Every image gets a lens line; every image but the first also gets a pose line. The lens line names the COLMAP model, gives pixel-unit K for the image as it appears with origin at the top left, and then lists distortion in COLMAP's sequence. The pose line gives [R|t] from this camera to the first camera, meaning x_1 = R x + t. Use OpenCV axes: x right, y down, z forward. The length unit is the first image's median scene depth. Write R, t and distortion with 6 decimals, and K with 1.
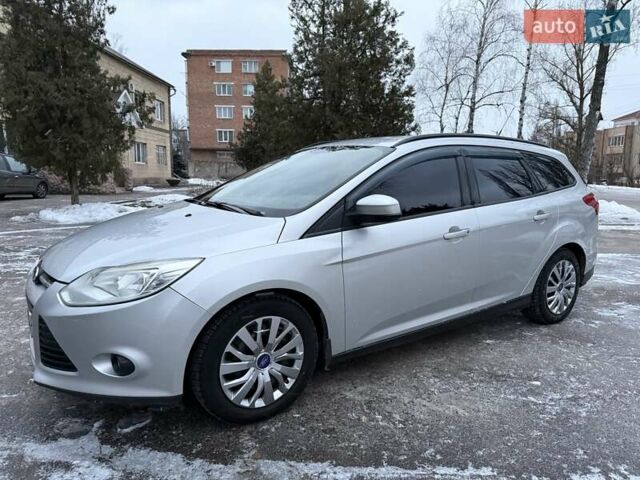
lens RADIAL K [[456.7, 0, 320.0], [0, 456.7, 240.0], [0, 0, 1]] dist [0.045017, -0.053540]
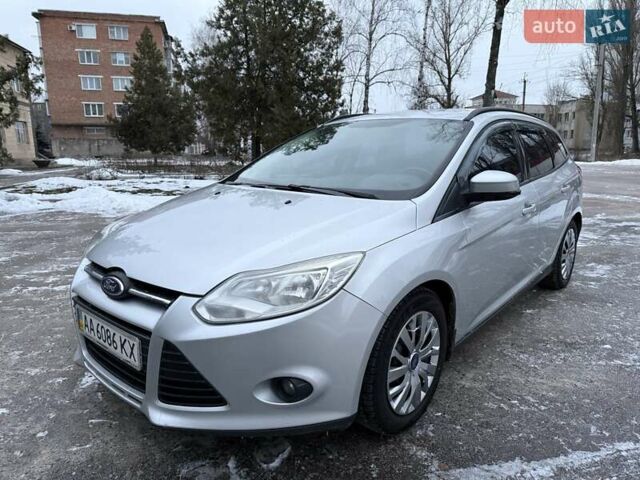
lens RADIAL K [[456.7, 0, 320.0], [0, 456.7, 240.0], [0, 0, 1]] dist [0.045017, -0.053540]
pose [[0.965288, -0.063870, 0.253257, -0.117664], [0.051380, 0.997128, 0.055636, -0.007287], [-0.256083, -0.040692, 0.965798, 0.043374]]
